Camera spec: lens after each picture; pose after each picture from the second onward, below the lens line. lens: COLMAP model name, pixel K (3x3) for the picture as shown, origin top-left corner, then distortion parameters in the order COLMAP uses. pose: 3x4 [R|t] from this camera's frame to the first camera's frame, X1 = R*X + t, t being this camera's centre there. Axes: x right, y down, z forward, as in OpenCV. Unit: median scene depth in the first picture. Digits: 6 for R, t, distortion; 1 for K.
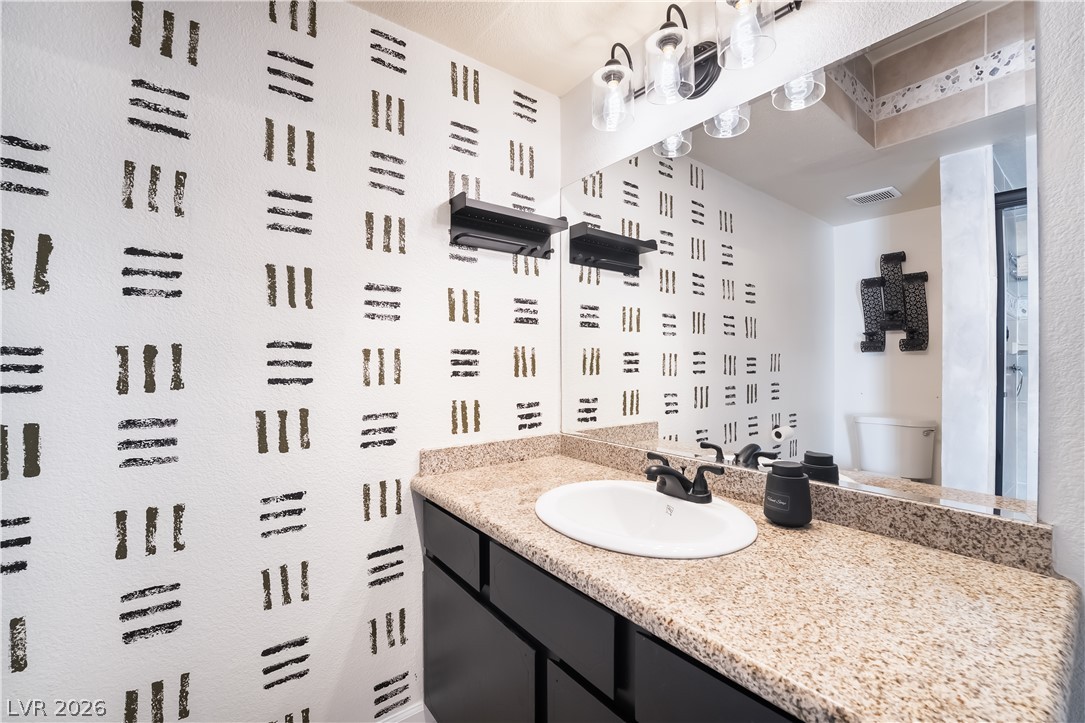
lens RADIAL K [[446.8, 0, 544.6], [0, 446.8, 368.5], [0, 0, 1]] dist [-0.027923, 0.002075]
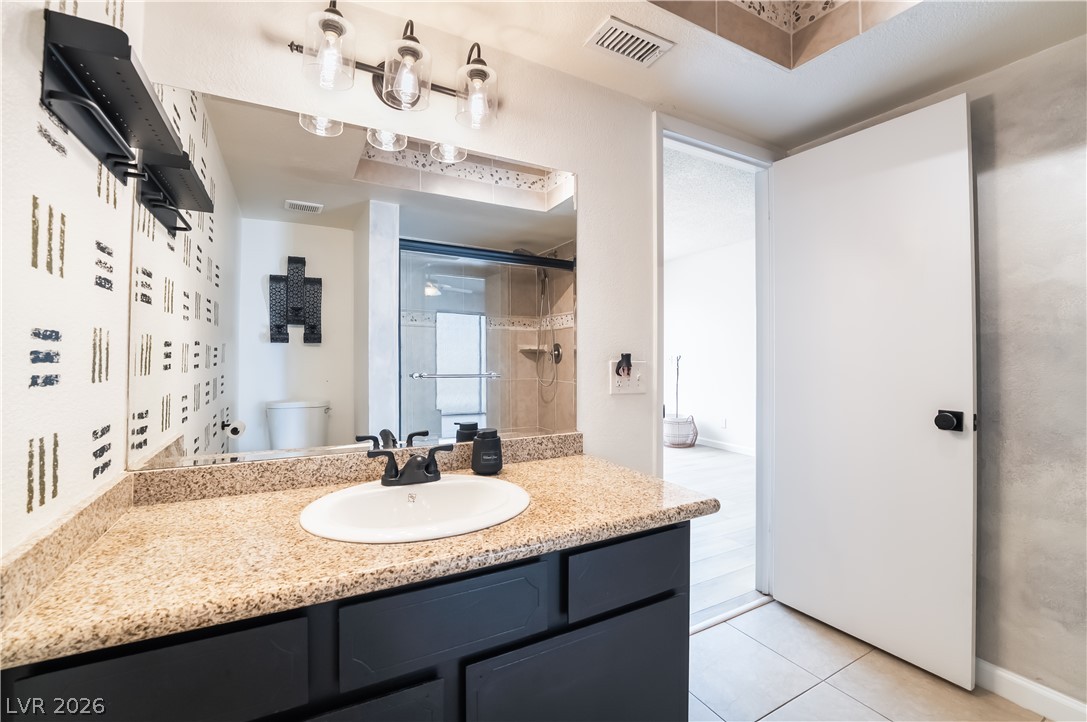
lens RADIAL K [[452.9, 0, 549.1], [0, 452.9, 350.6], [0, 0, 1]] dist [-0.022806, 0.000821]
pose [[0.158034, 0.009077, 0.987392, -0.573007], [0.004479, 0.999941, -0.009909, -0.013955], [-0.987424, 0.005988, 0.157984, 0.401697]]
